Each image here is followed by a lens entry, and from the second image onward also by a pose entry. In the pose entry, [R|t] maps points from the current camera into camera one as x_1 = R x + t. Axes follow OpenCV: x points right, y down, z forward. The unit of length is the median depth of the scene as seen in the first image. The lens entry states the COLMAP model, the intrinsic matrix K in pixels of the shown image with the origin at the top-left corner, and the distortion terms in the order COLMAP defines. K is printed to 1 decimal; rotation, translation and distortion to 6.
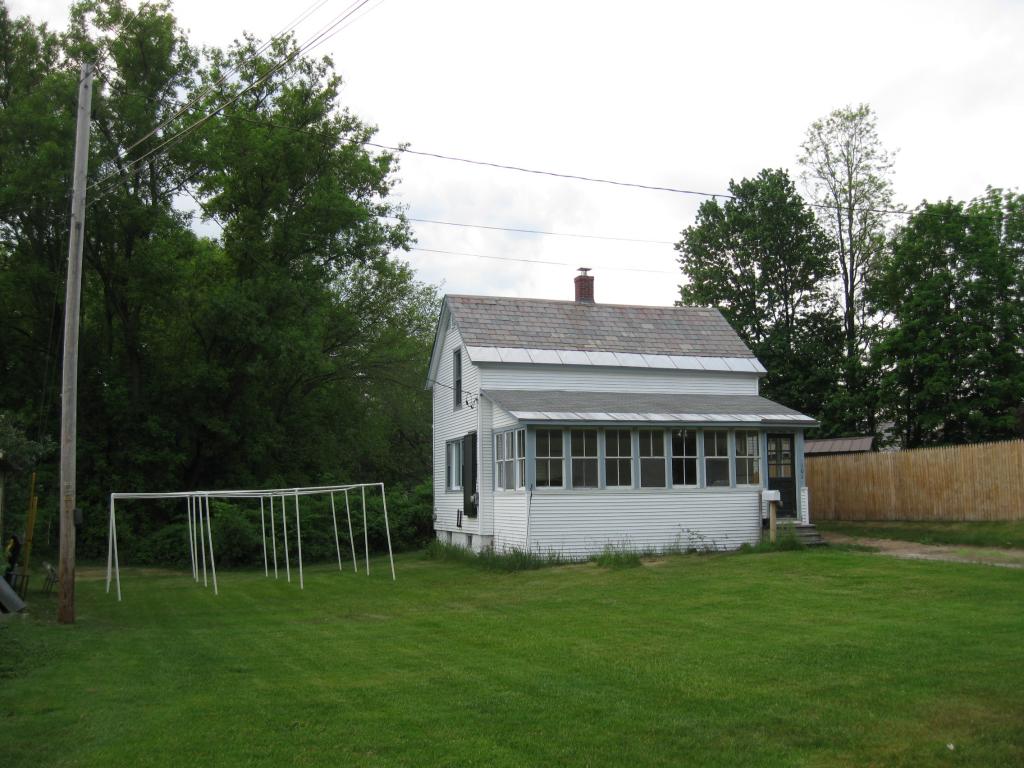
lens RADIAL K [[1030.9, 0, 512.0], [0, 1030.9, 384.0], [0, 0, 1]] dist [-0.126083, 0.014273]
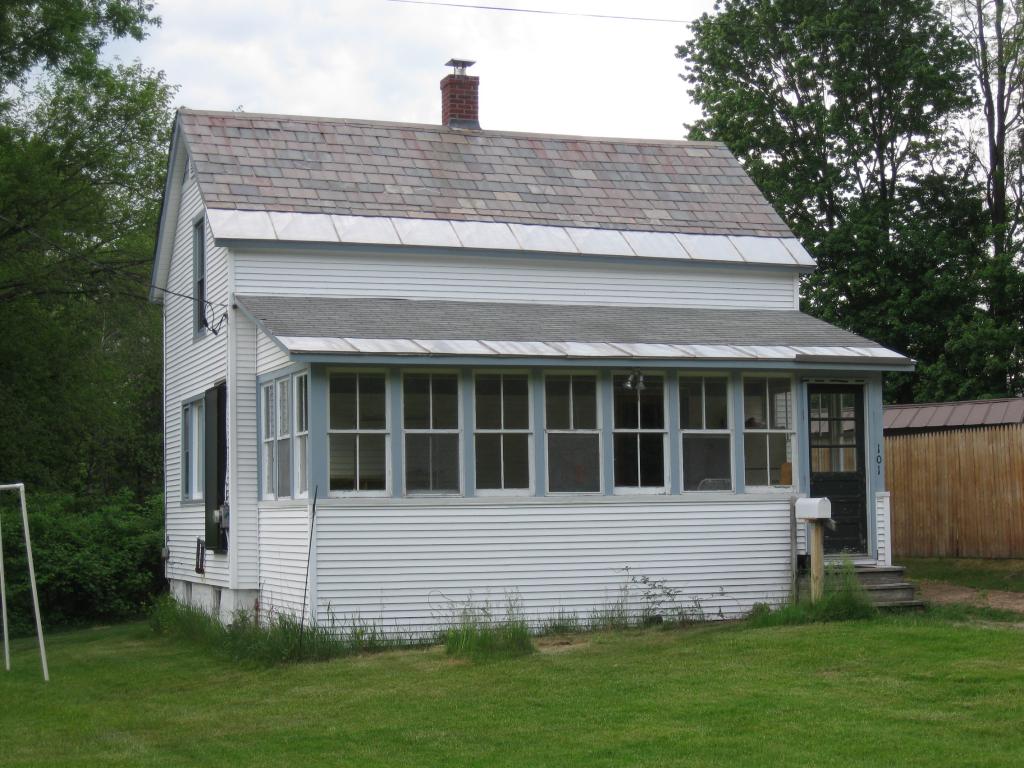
lens RADIAL K [[1820.0, 0, 512.0], [0, 1820.0, 384.0], [0, 0, 1]] dist [-0.189225, 0.208305]
pose [[0.998710, -0.001067, 0.050760, 0.056248], [-0.000765, 0.999349, 0.036063, 0.015512], [-0.050766, -0.036055, 0.998060, 0.119312]]
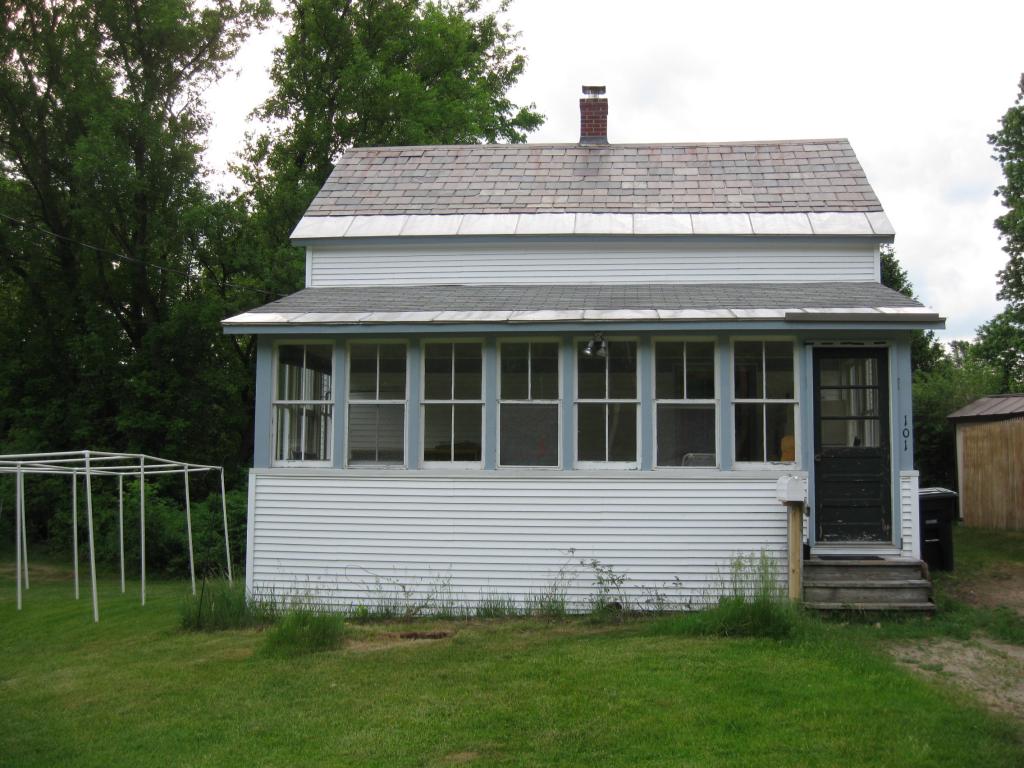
lens RADIAL K [[1030.9, 0, 512.0], [0, 1030.9, 384.0], [0, 0, 1]] dist [-0.126083, 0.014273]
pose [[0.921689, -0.018274, -0.387498, 0.275994], [0.025889, 0.999561, 0.014438, 0.050021], [0.387064, -0.023340, 0.921757, 0.501080]]
